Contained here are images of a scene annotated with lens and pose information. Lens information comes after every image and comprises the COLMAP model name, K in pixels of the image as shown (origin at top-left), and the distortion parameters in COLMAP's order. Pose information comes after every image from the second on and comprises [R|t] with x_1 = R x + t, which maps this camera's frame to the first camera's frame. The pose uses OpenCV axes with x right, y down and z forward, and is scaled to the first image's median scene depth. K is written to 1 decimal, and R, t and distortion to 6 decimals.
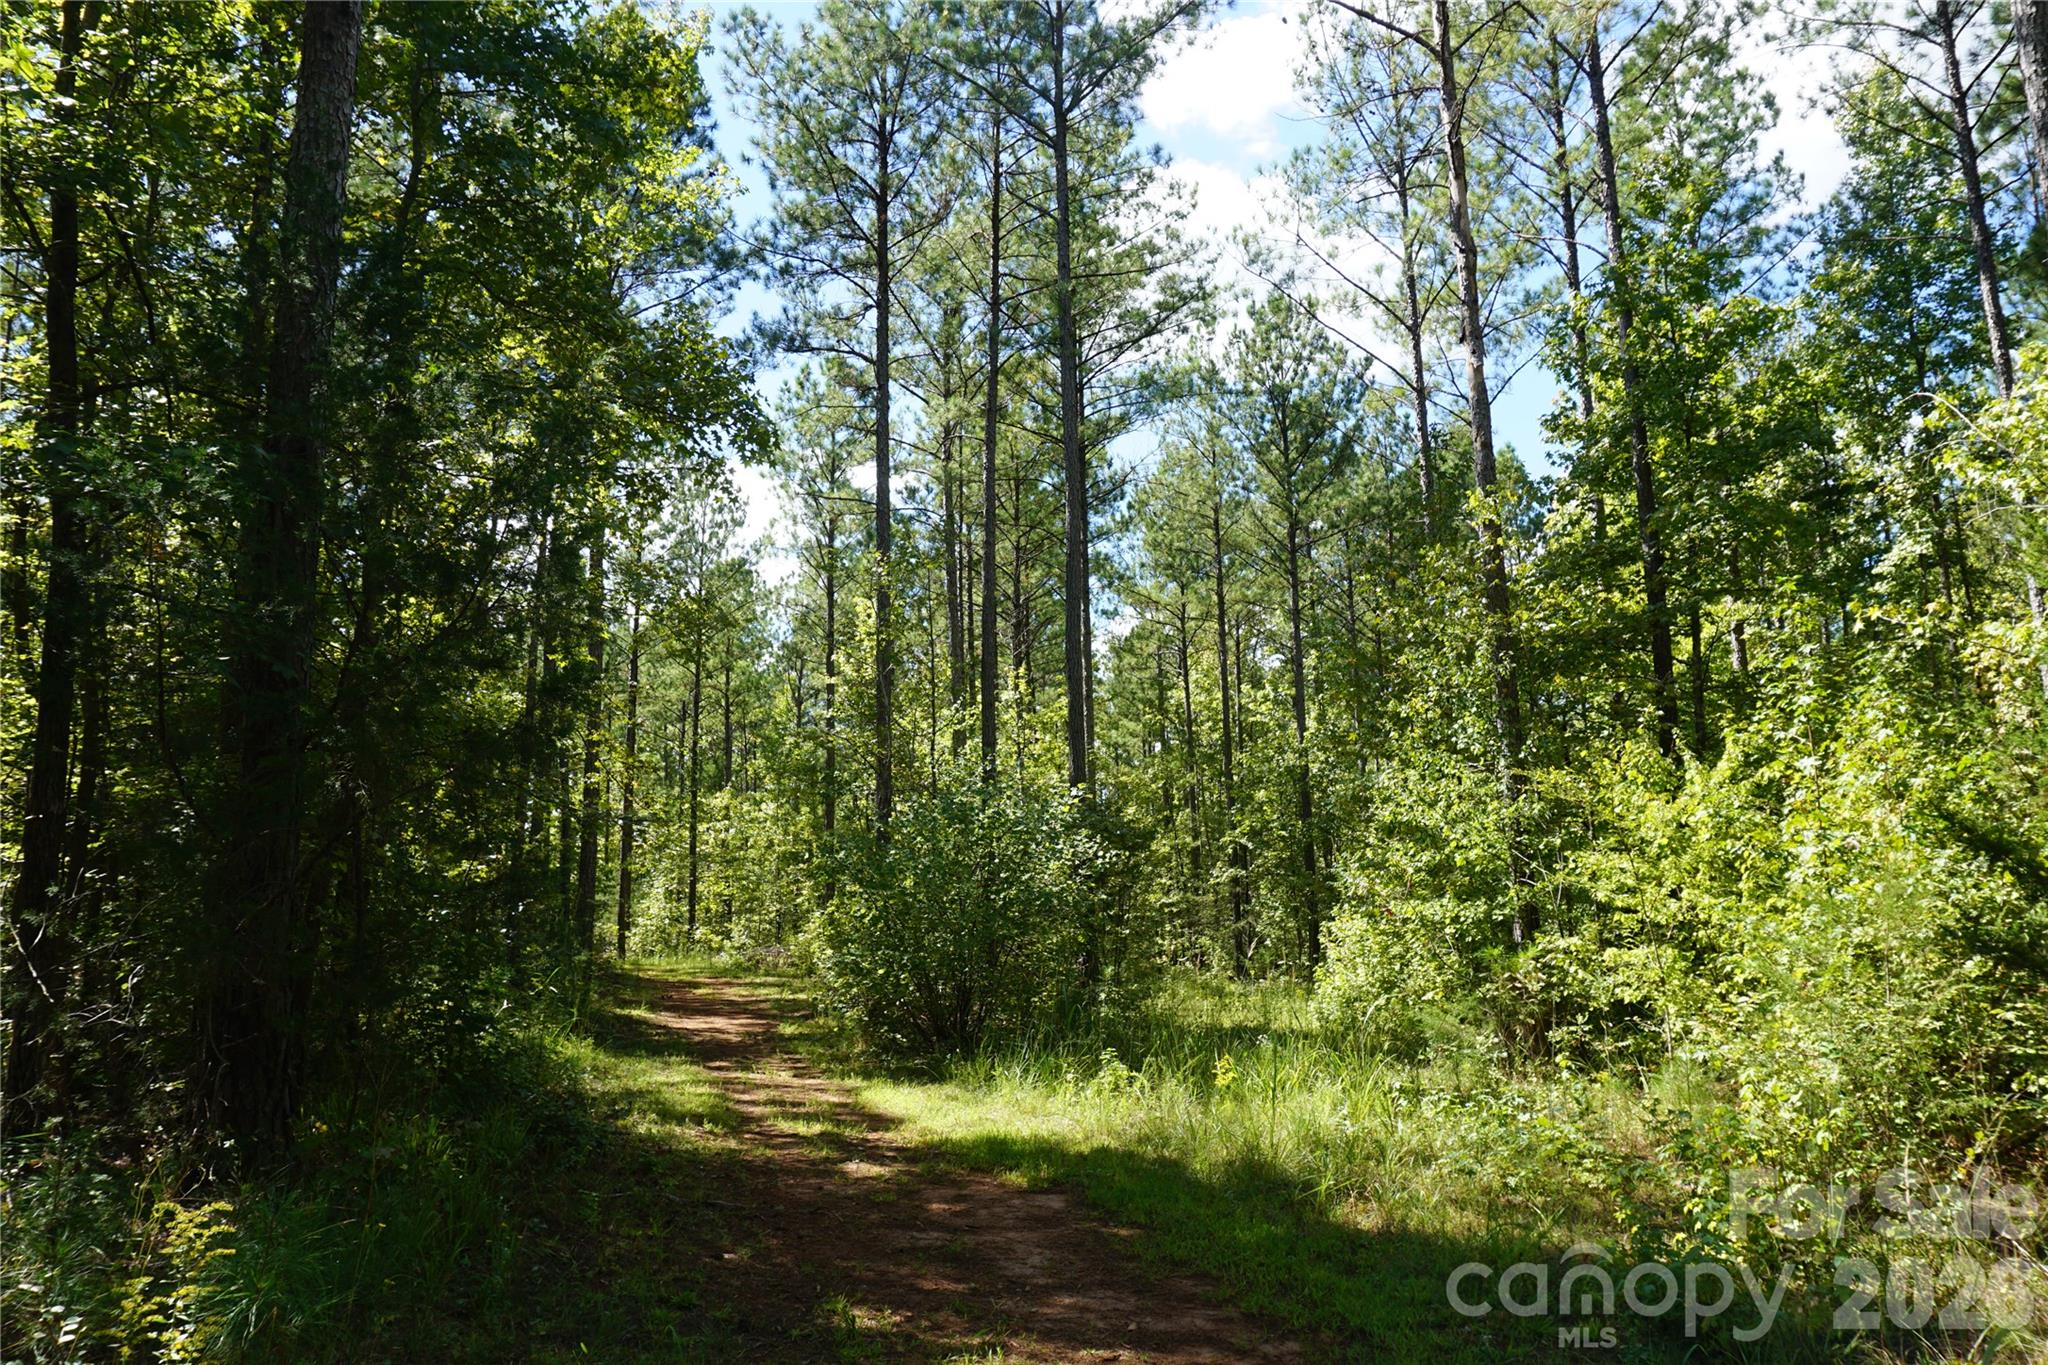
lens RADIAL K [[1366.9, 0, 1018.4], [0, 1366.9, 694.6], [0, 0, 1]] dist [-0.083340, 0.080268]
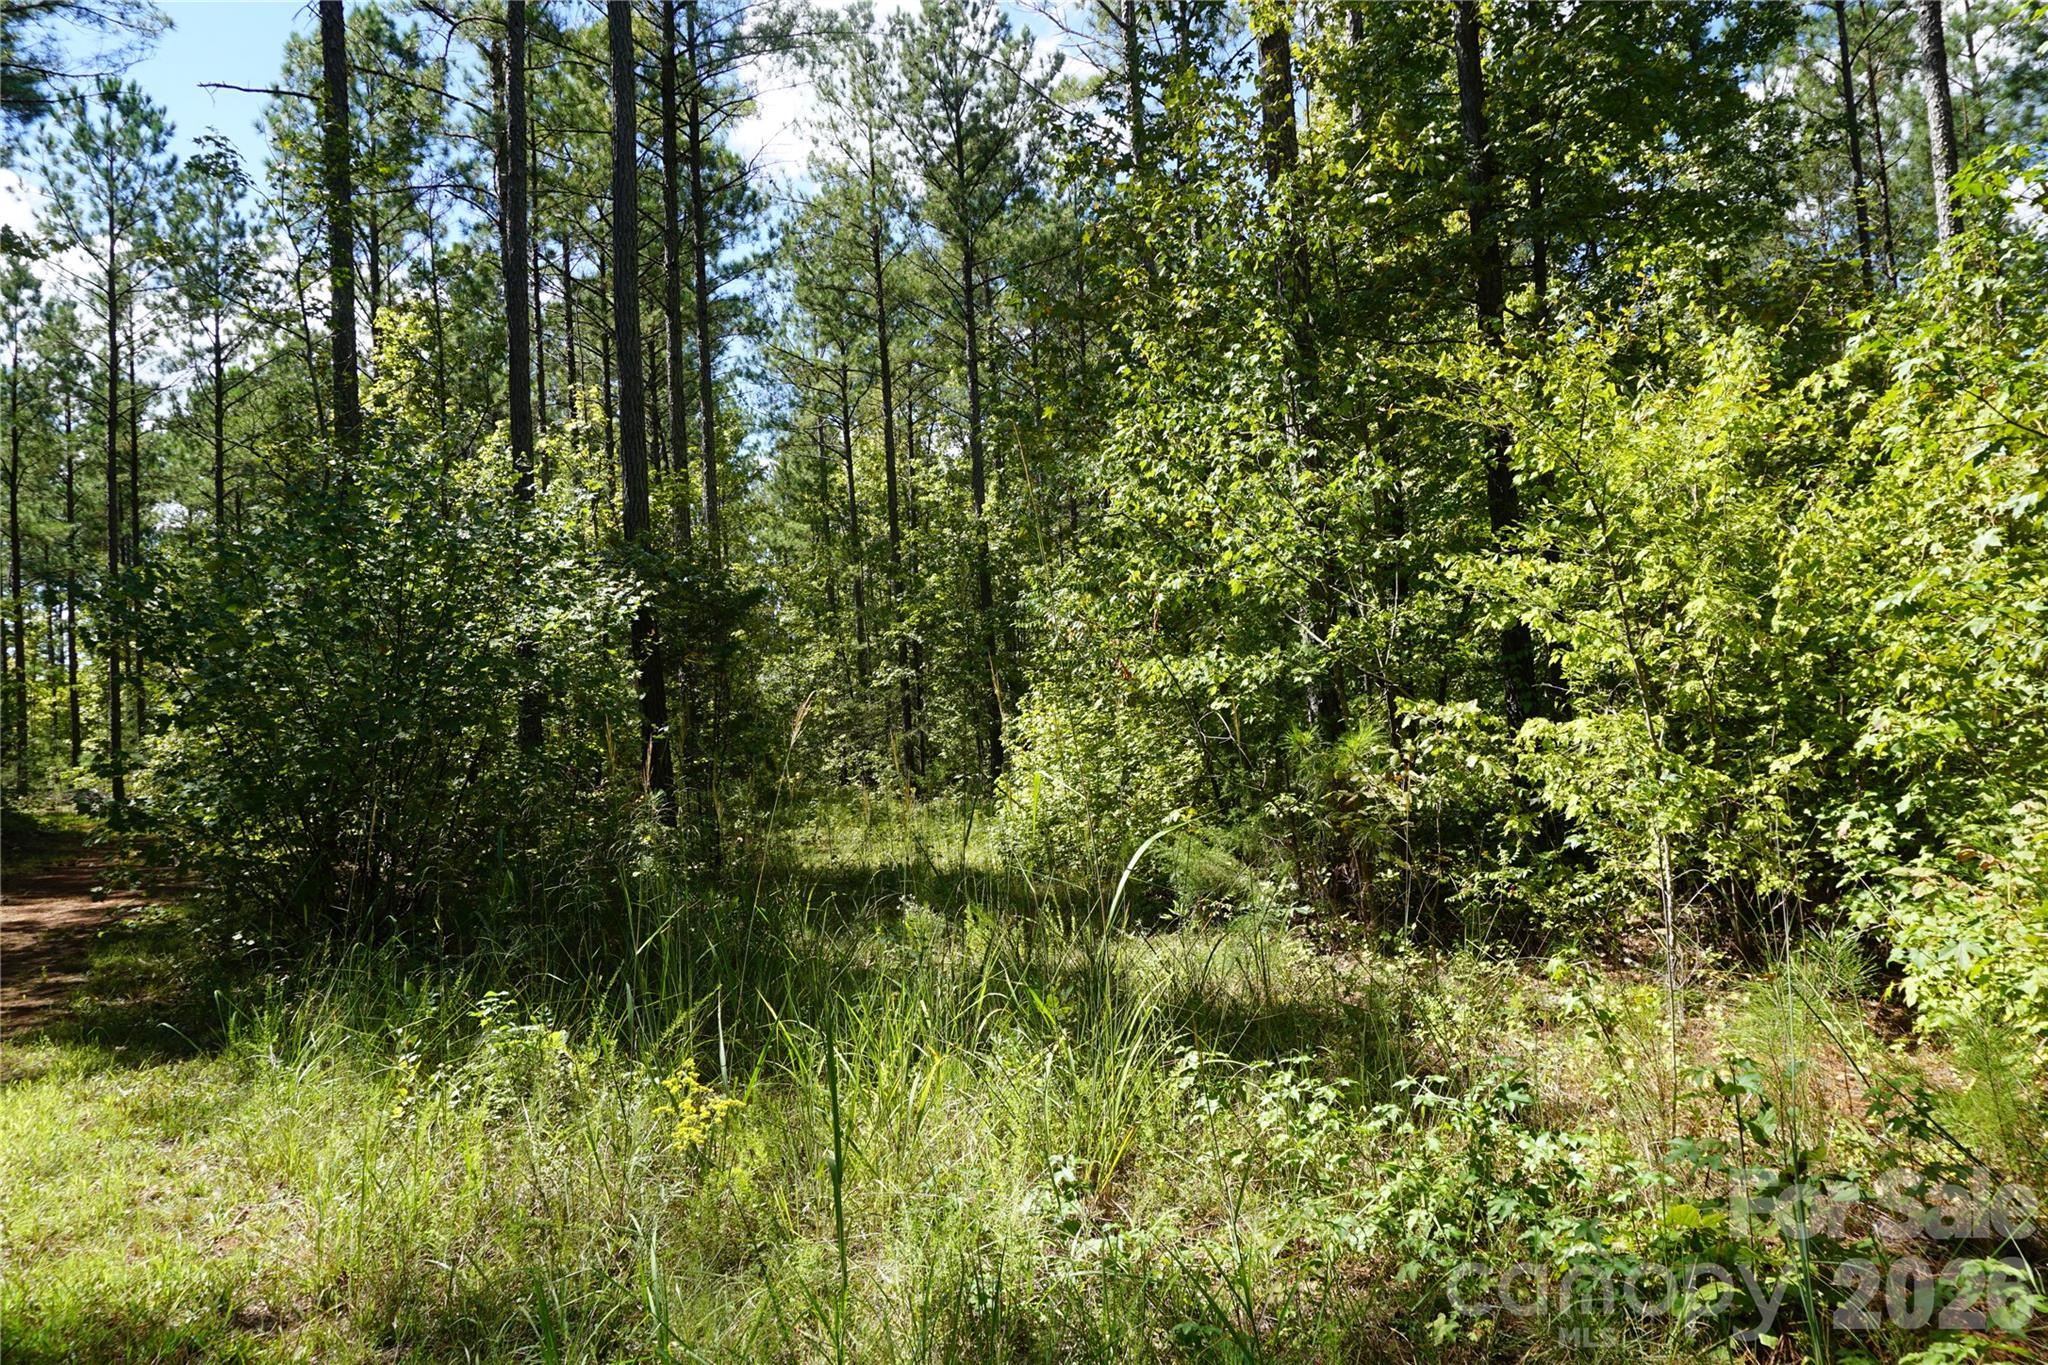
lens RADIAL K [[1375.2, 0, 1025.4], [0, 1375.2, 692.2], [0, 0, 1]] dist [-0.046476, 0.032648]
pose [[0.972558, -0.031953, 0.230458, 0.026729], [0.002085, 0.991682, 0.128696, 0.024287], [-0.232653, -0.124684, 0.964534, 0.118481]]
